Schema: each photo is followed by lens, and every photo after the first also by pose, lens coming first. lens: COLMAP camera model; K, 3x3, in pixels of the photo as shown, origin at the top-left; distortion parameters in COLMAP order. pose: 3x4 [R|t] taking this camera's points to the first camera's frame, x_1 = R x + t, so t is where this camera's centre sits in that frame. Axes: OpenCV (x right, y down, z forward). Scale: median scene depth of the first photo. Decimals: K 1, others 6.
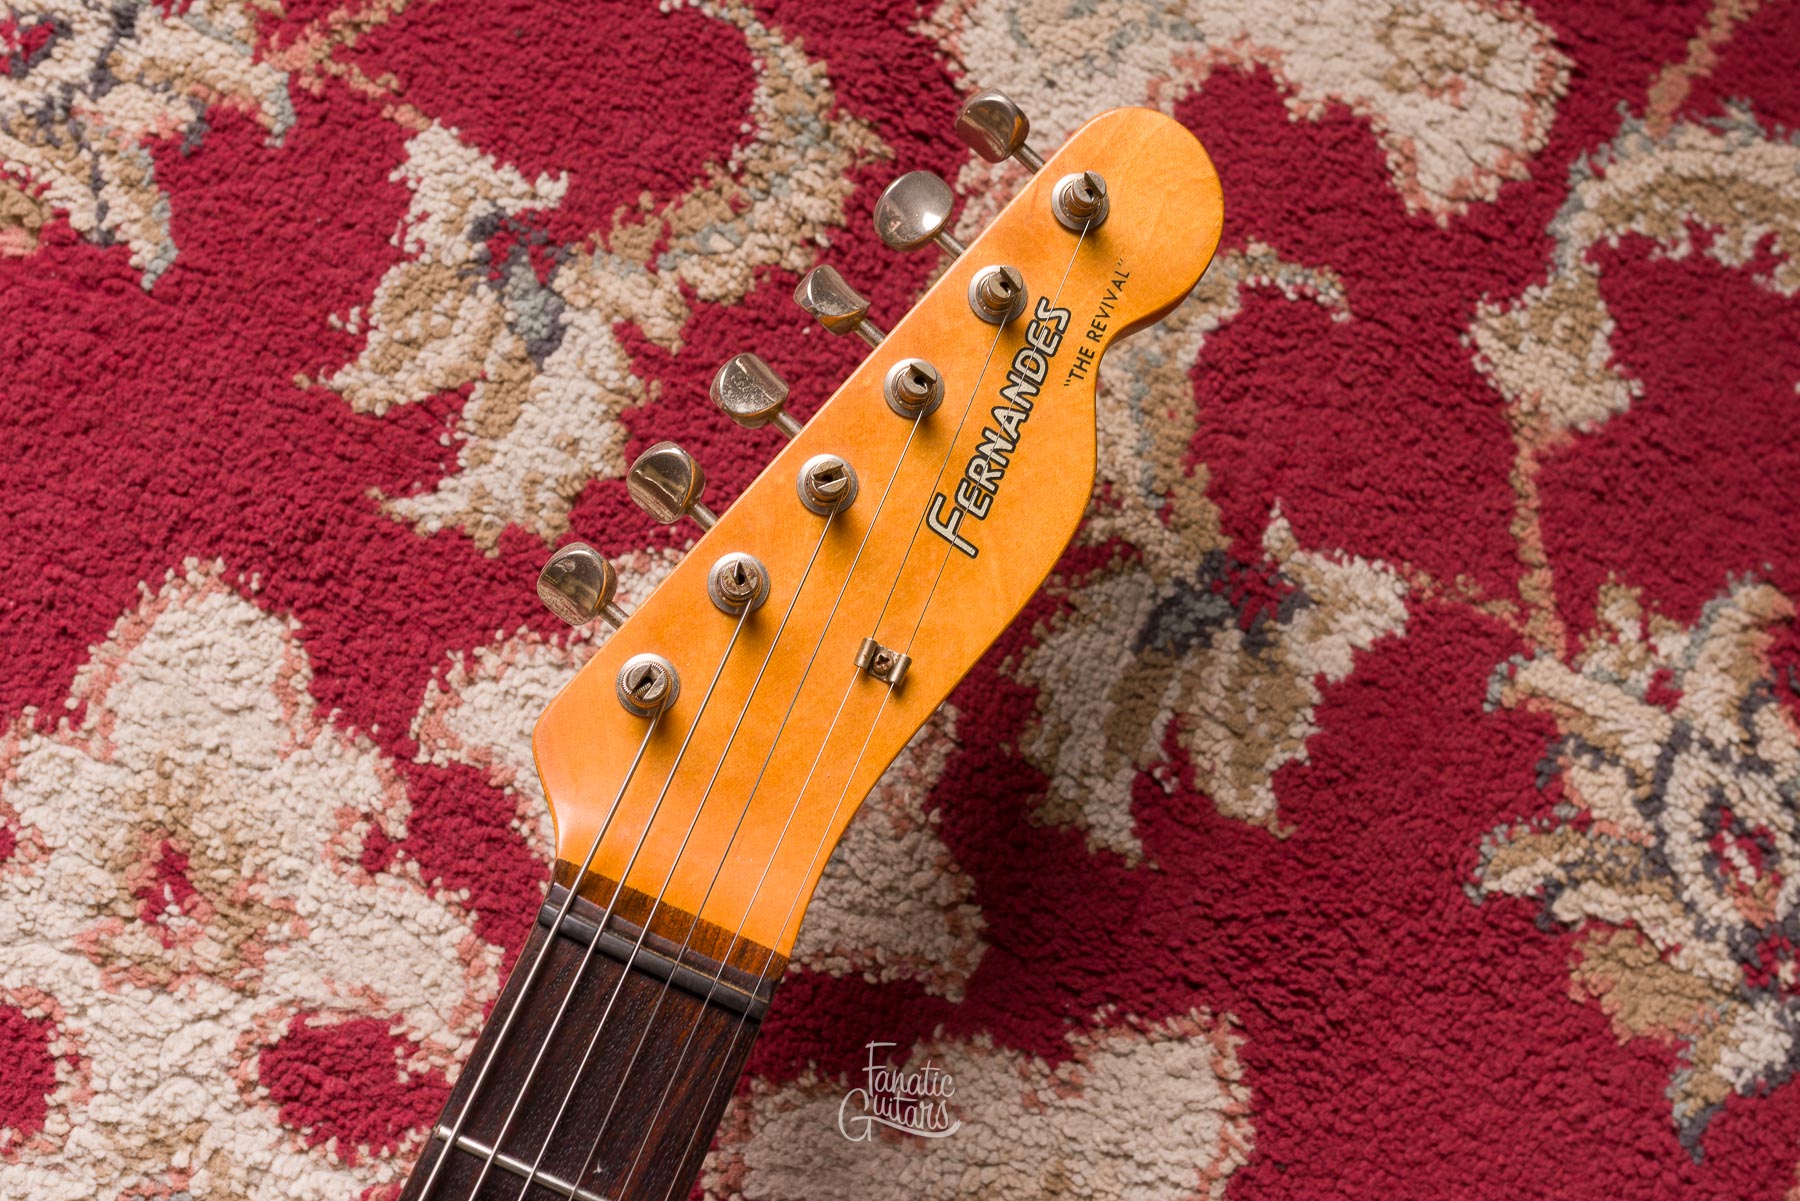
lens RADIAL K [[1763.2, 0, 906.3], [0, 1763.2, 593.2], [0, 0, 1]] dist [-0.000455, 0.000000]
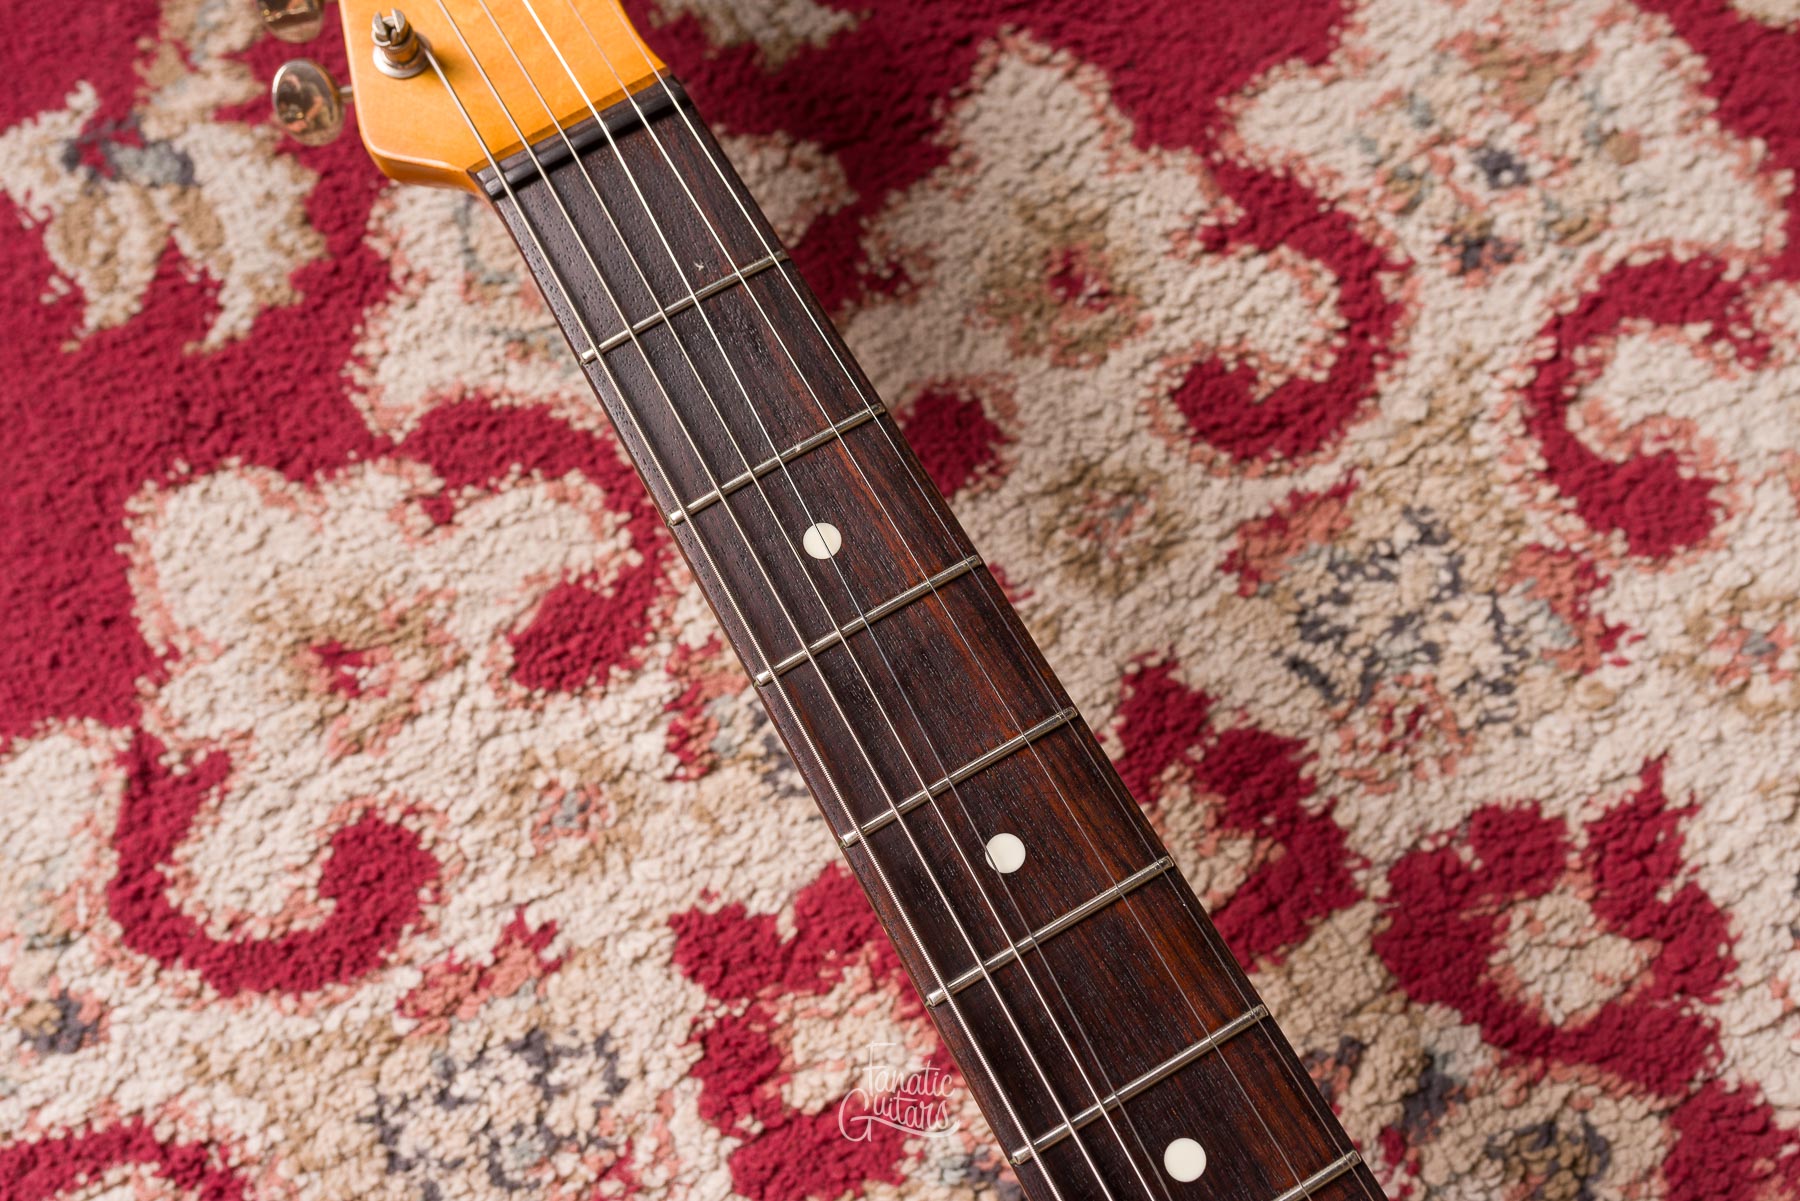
lens RADIAL K [[1763.2, 0, 920.0], [0, 1763.2, 636.4], [0, 0, 1]] dist [-0.000455, 0.000000]
pose [[0.586723, -0.801327, 0.116753, -0.301847], [0.808668, 0.587370, -0.032448, 0.457353], [-0.042576, 0.113453, 0.992631, -0.114359]]
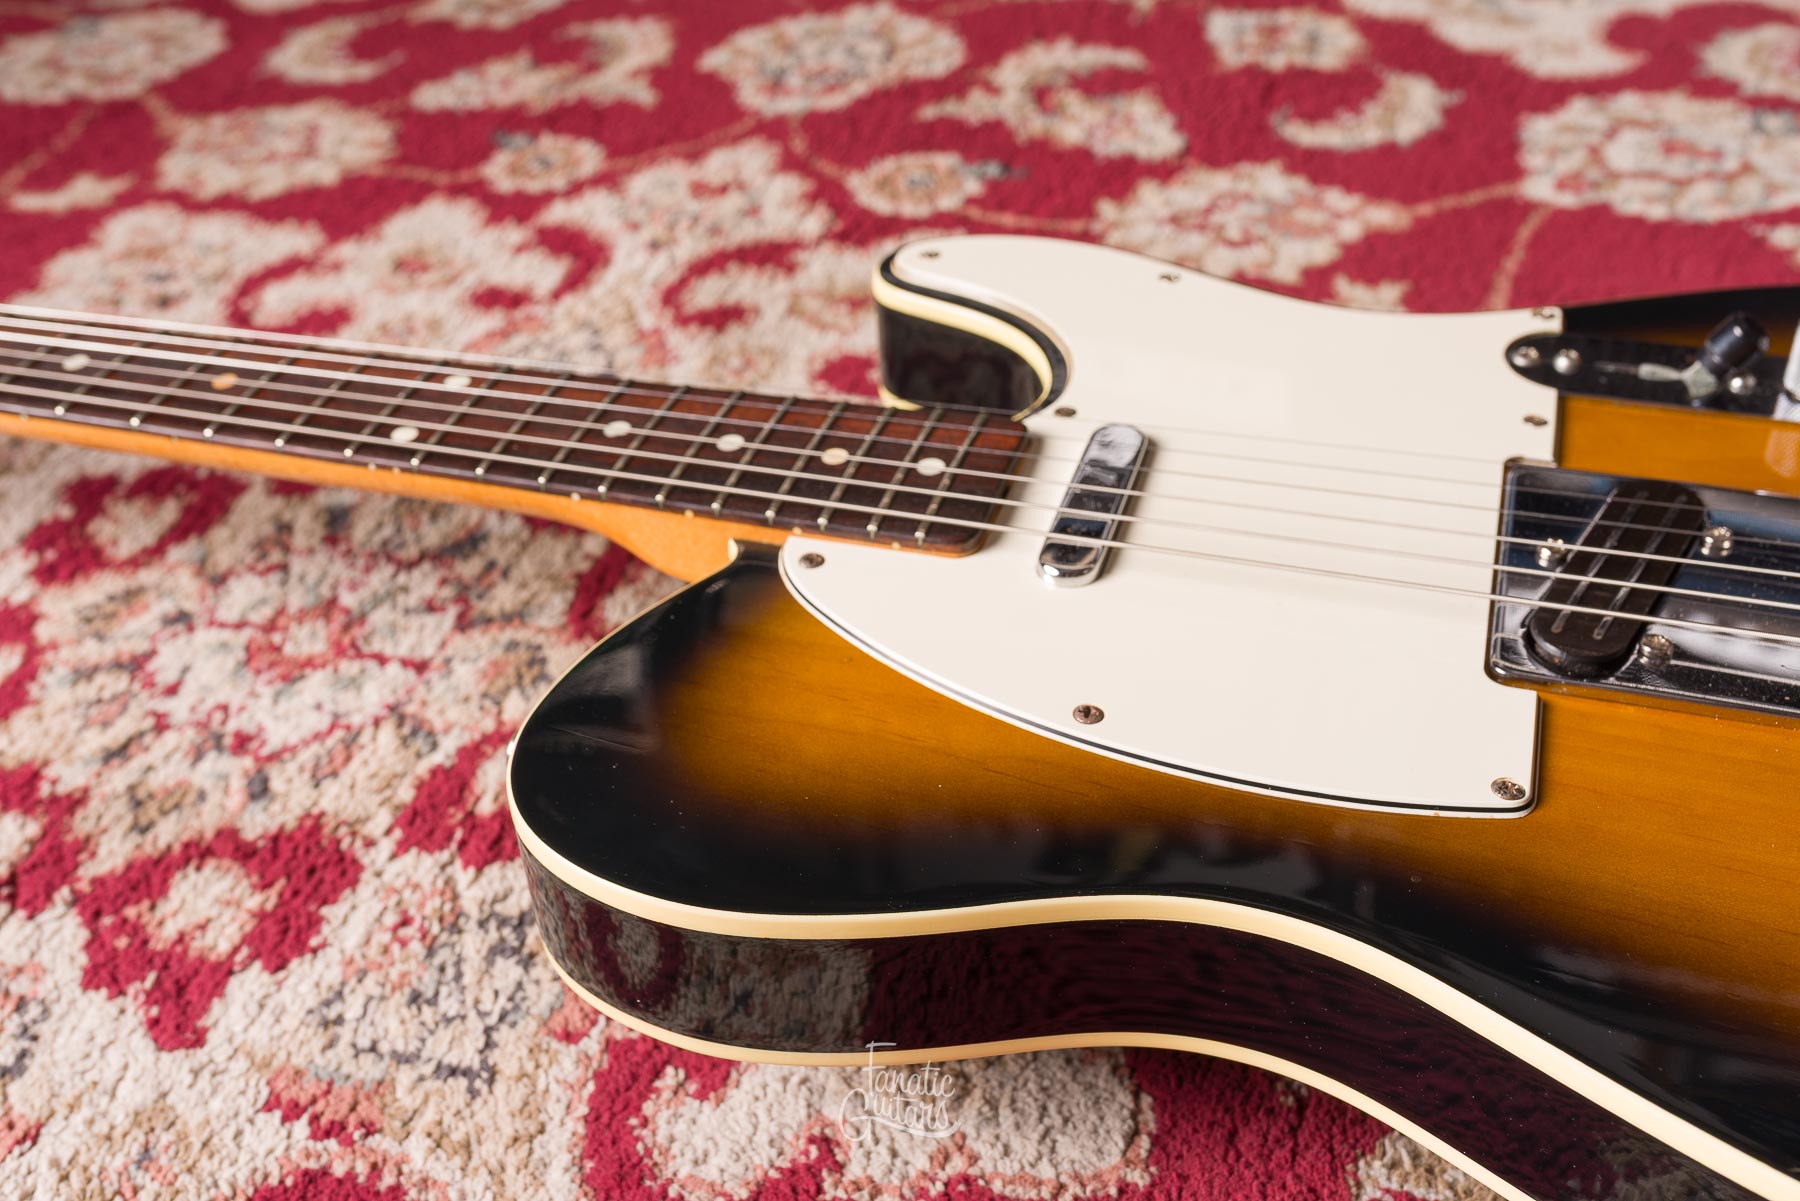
lens RADIAL K [[1763.2, 0, 895.8], [0, 1763.2, 619.7], [0, 0, 1]] dist [-0.000455, 0.000000]
pose [[-0.108642, -0.682082, 0.723161, -1.439726], [0.987536, 0.009289, 0.157121, 1.029875], [-0.113887, 0.731217, 0.672571, -0.167990]]
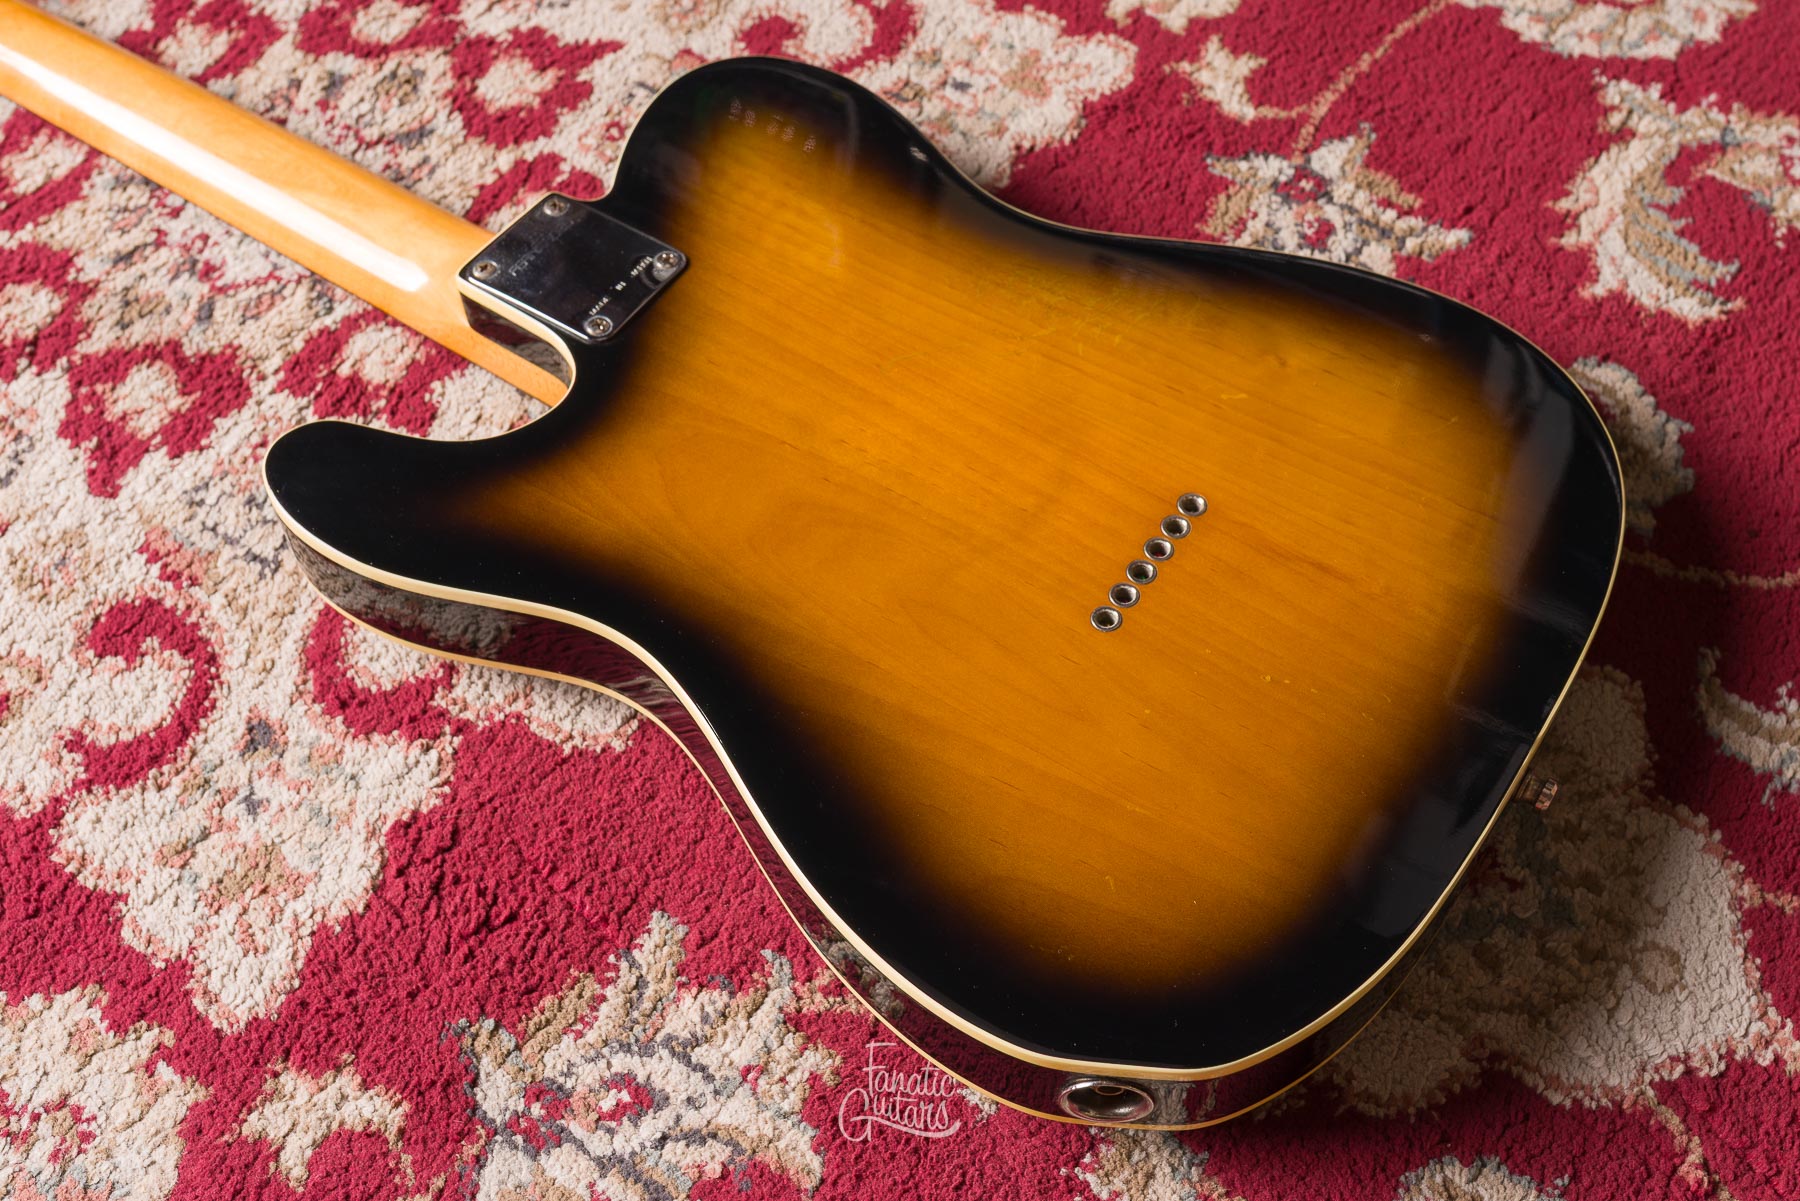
lens RADIAL K [[1917.4, 0, 1001.2], [0, 1917.4, 535.1], [0, 0, 1]] dist [0.000600, 0.000000]
pose [[0.173118, -0.864664, 0.471579, -1.529818], [0.975410, 0.216830, 0.039493, 1.534639], [-0.136400, 0.453146, 0.880939, -0.894890]]
